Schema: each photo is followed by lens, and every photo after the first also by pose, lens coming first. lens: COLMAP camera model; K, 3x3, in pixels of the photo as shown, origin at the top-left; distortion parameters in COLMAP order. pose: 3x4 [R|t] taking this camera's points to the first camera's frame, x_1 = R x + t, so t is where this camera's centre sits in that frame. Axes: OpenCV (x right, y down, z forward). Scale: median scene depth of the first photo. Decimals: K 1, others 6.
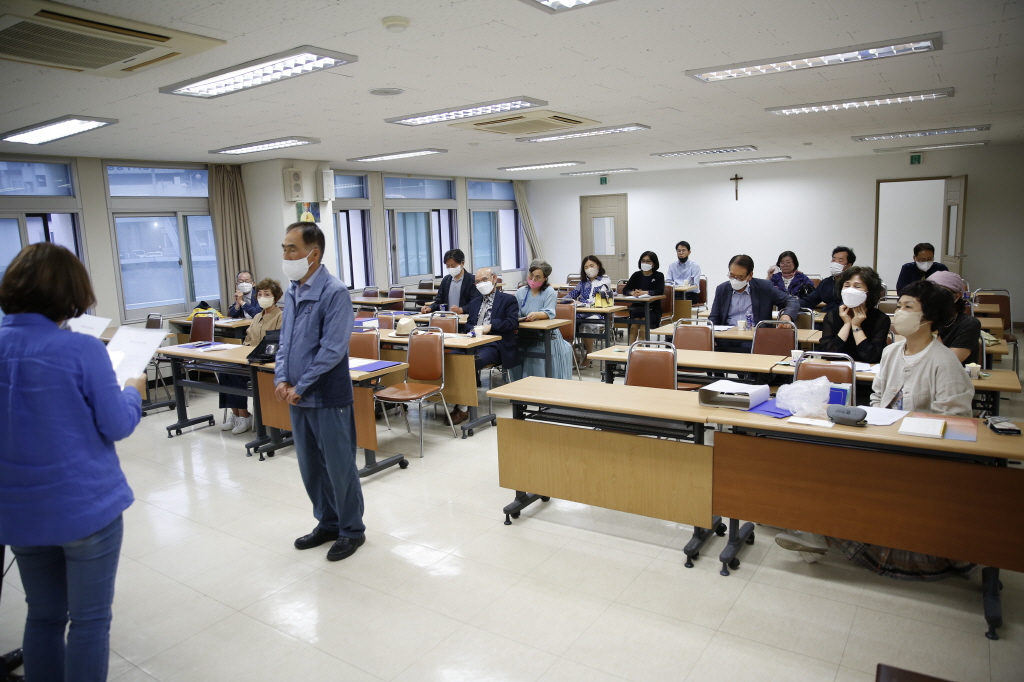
lens RADIAL K [[719.6, 0, 511.3], [0, 719.6, 356.3], [0, 0, 1]] dist [-0.130396, 0.101254]
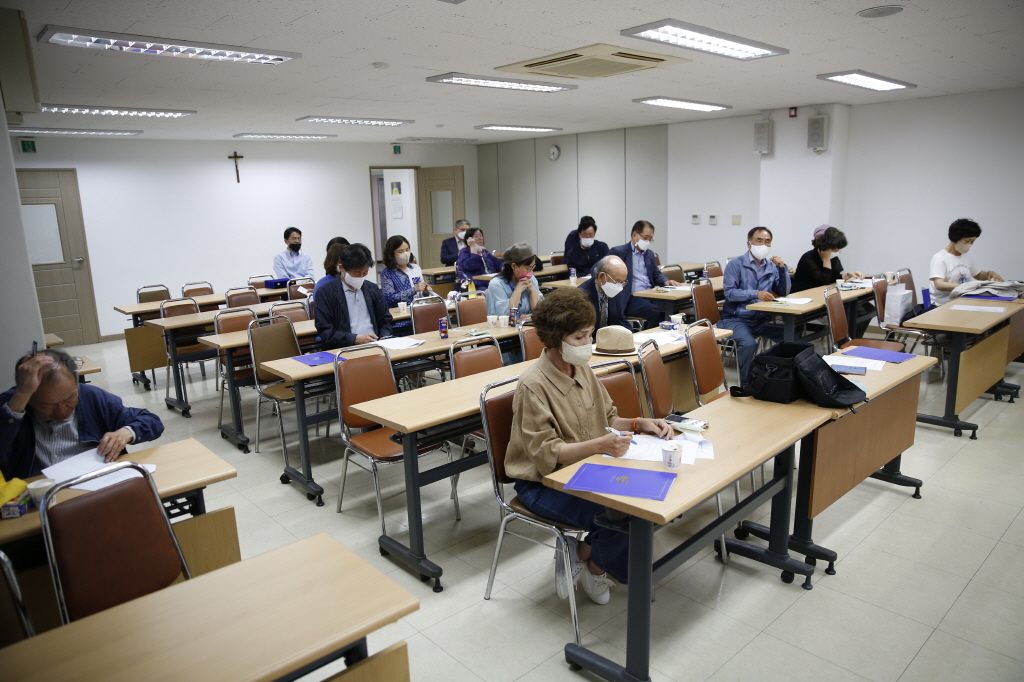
lens RADIAL K [[719.6, 0, 511.3], [0, 719.6, 356.3], [0, 0, 1]] dist [-0.130396, 0.101254]
pose [[0.213364, -0.177610, 0.960693, -0.453156], [0.192931, 0.971631, 0.136784, -0.072634], [-0.957733, 0.156163, 0.241578, 0.523175]]
